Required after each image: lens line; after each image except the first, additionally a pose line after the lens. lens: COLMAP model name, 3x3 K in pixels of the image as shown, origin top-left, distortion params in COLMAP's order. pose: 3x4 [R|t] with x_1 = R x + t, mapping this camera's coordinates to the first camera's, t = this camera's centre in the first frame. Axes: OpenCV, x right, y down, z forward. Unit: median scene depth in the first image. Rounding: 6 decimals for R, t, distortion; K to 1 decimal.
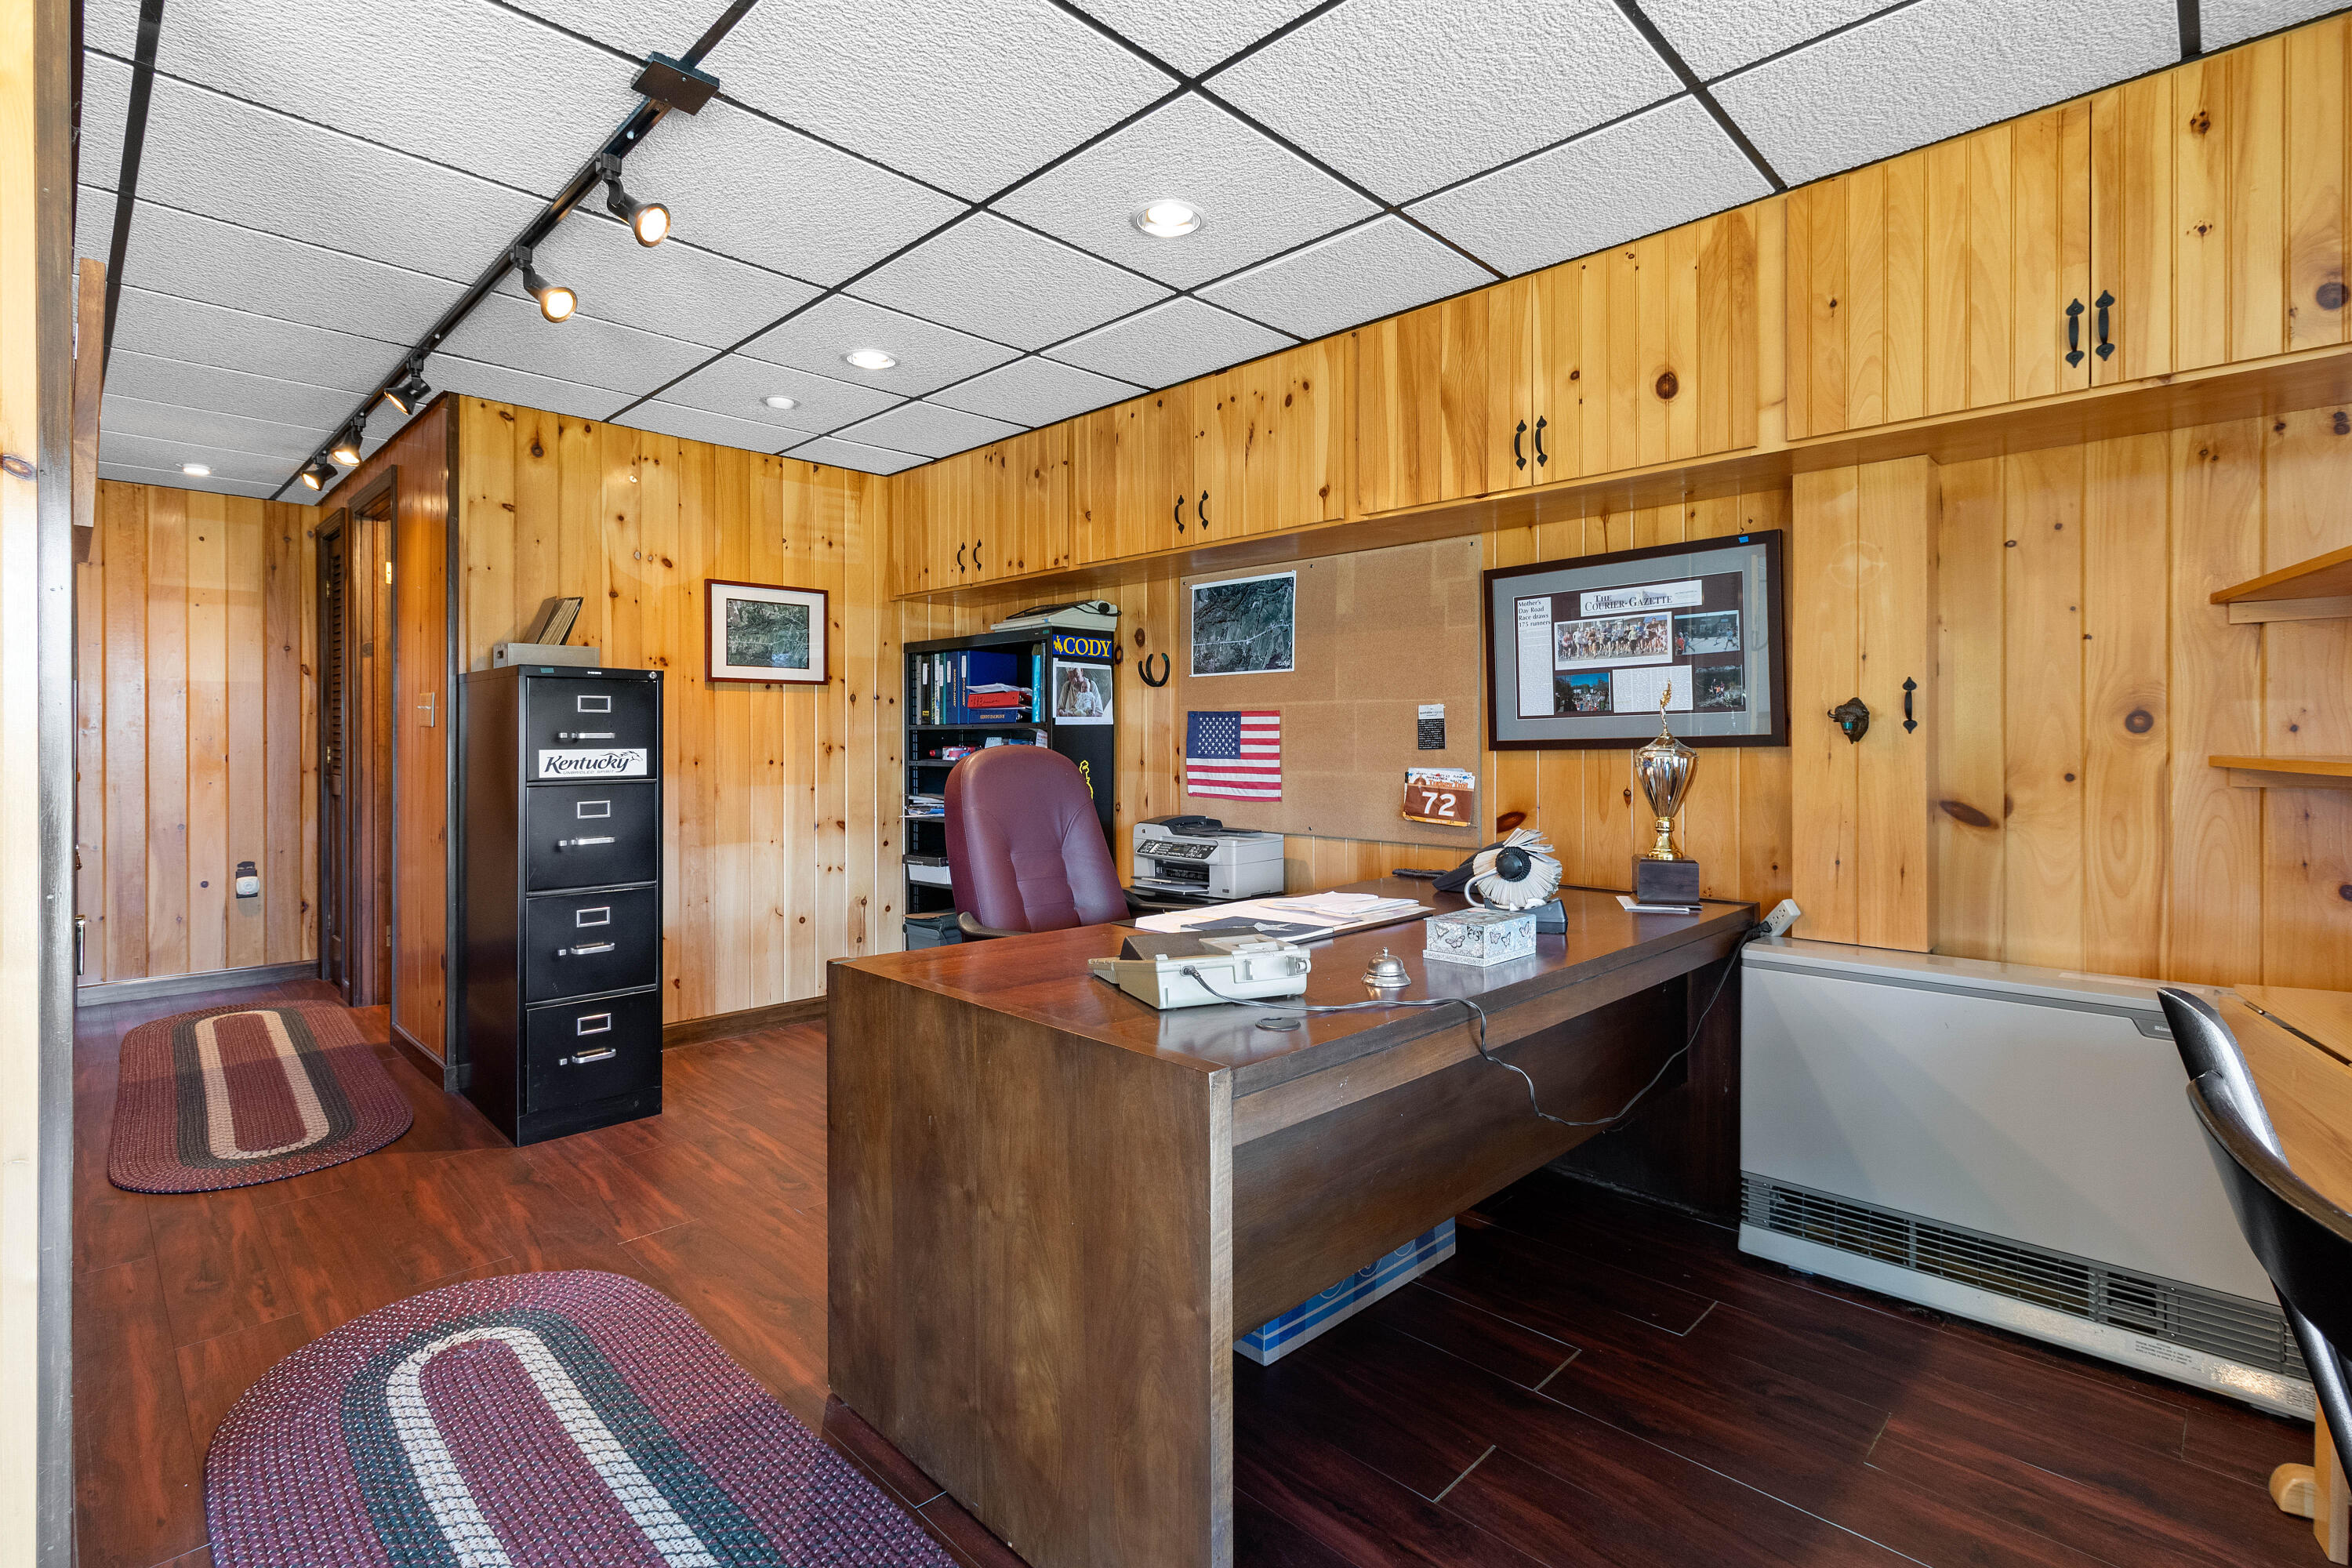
lens RADIAL K [[1097.0, 0, 1178.6], [0, 1097.0, 738.5], [0, 0, 1]] dist [-0.002964, 0.000545]
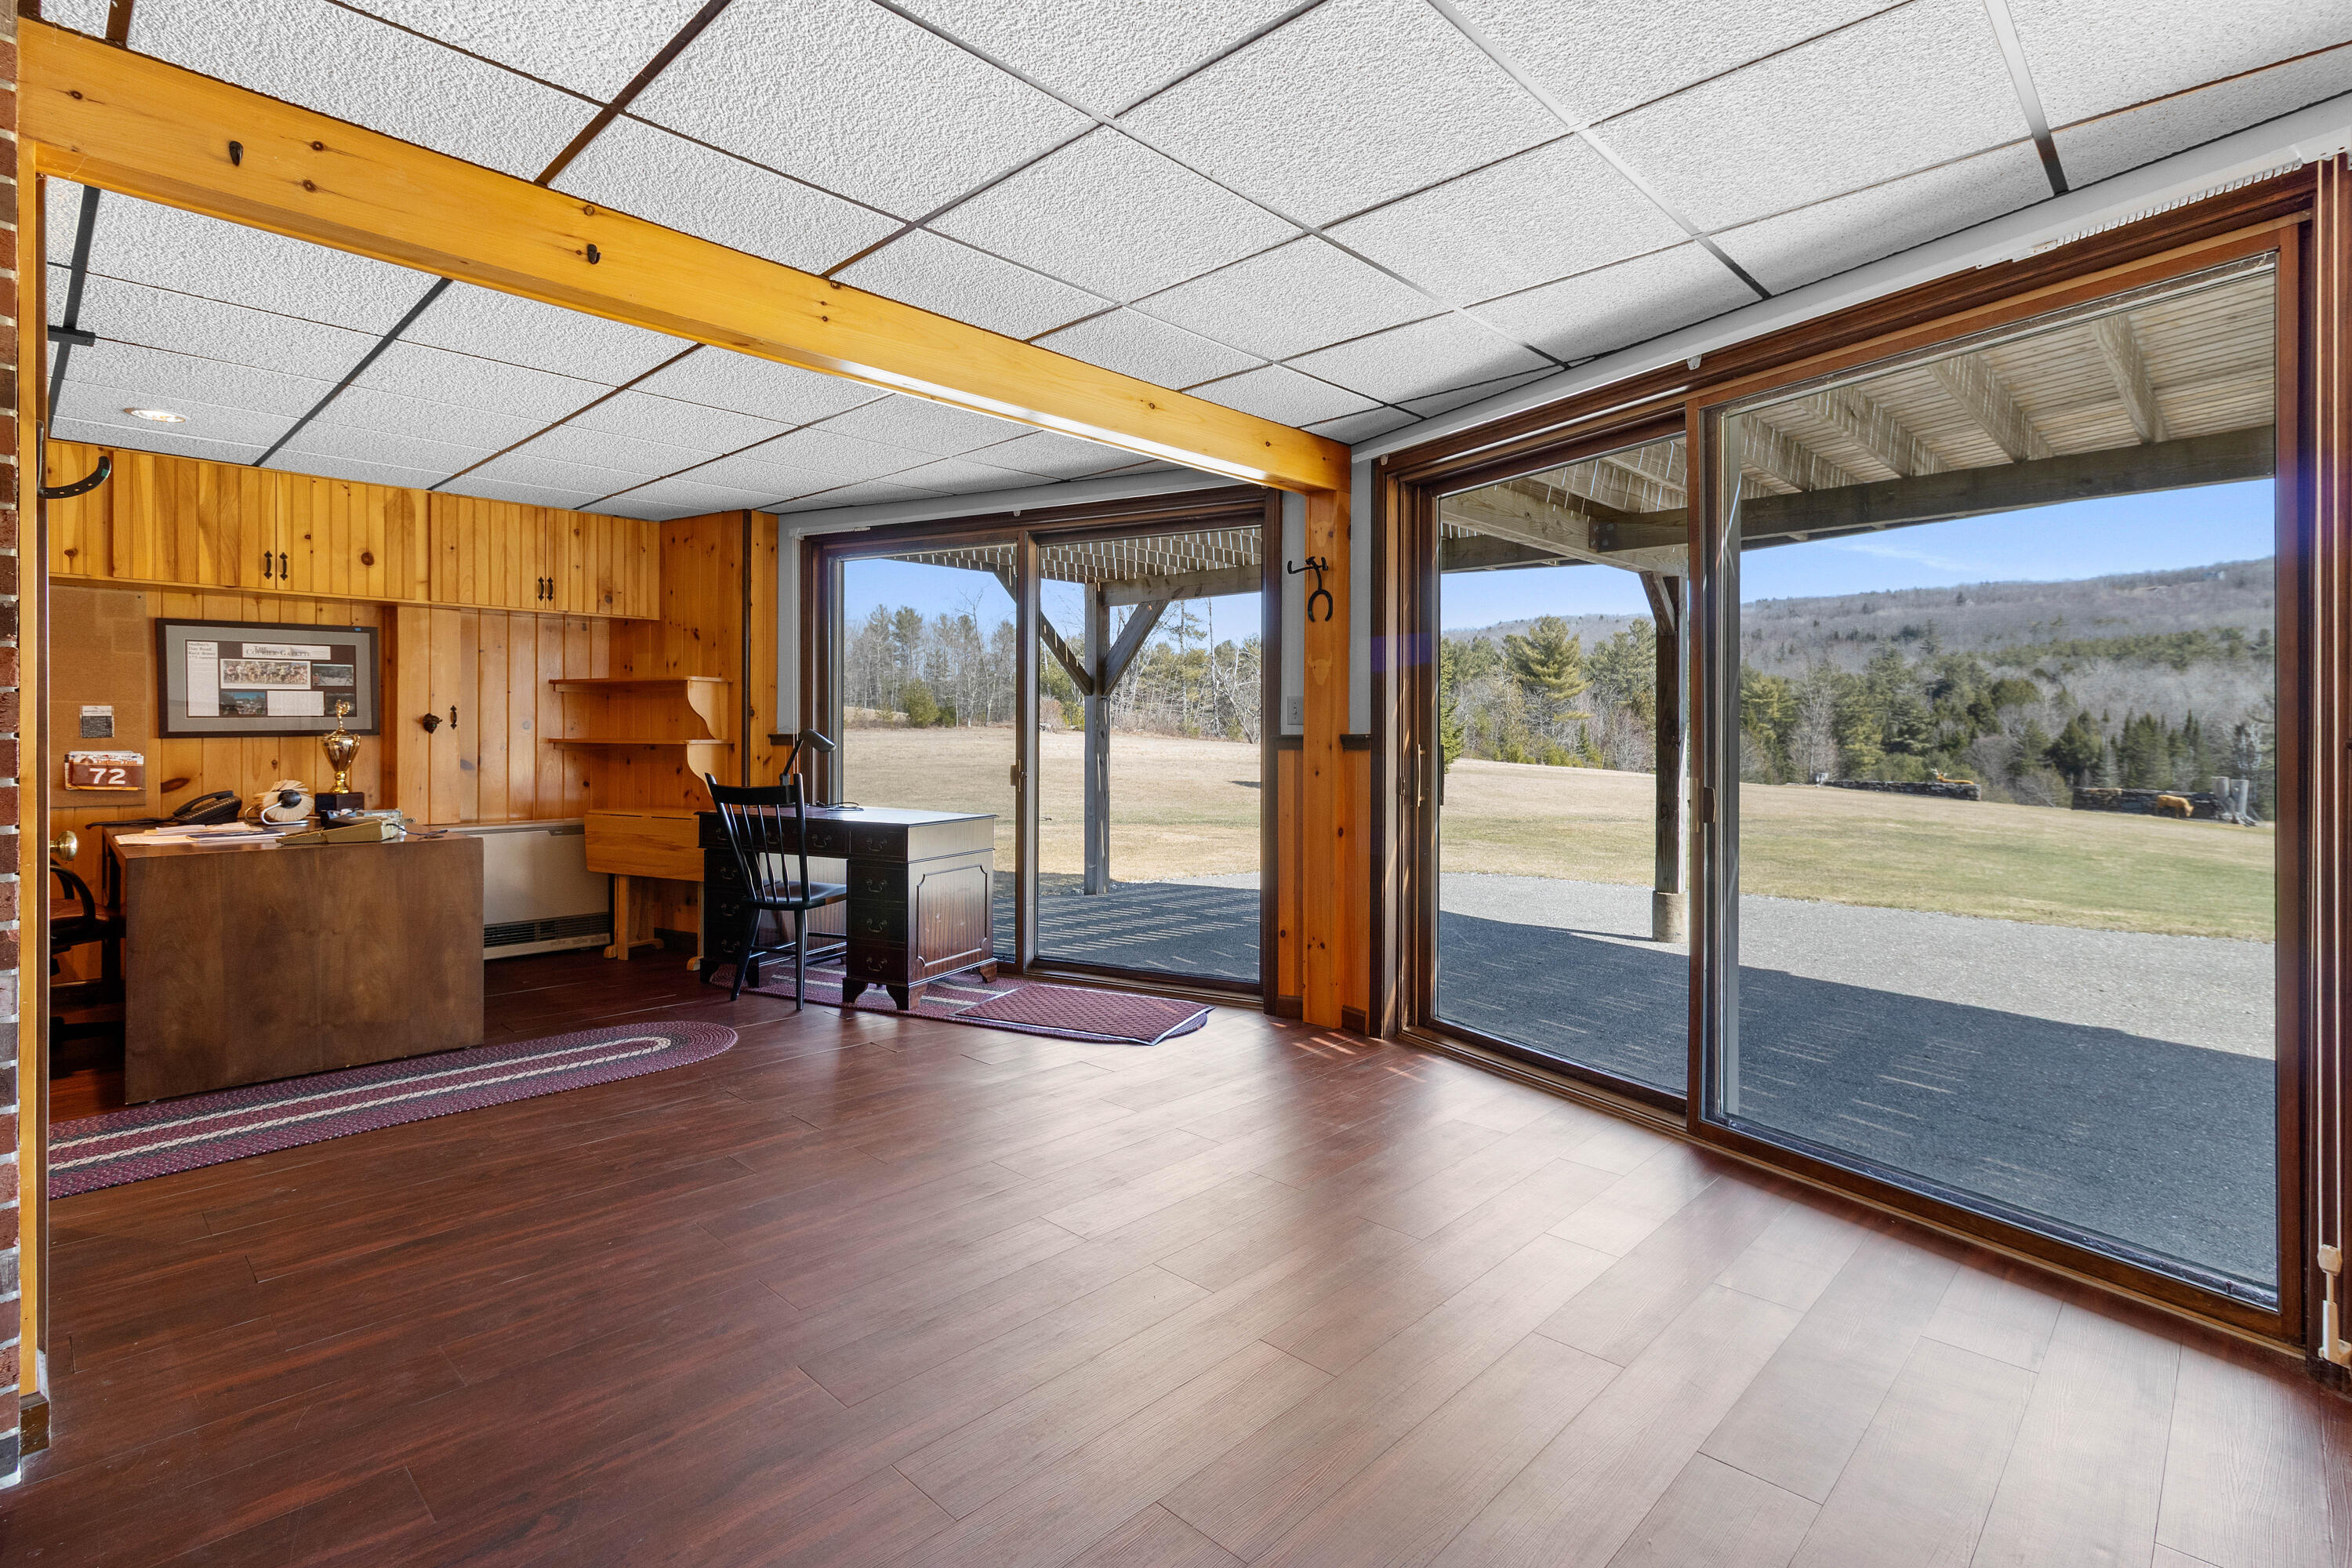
lens RADIAL K [[1097.0, 0, 1178.9], [0, 1097.0, 735.8], [0, 0, 1]] dist [-0.002964, 0.000545]
pose [[-0.004915, -0.001333, 0.999987, -1.384244], [-0.003934, 0.999991, 0.001314, 0.000020], [-0.999980, -0.003927, -0.004920, -0.437035]]
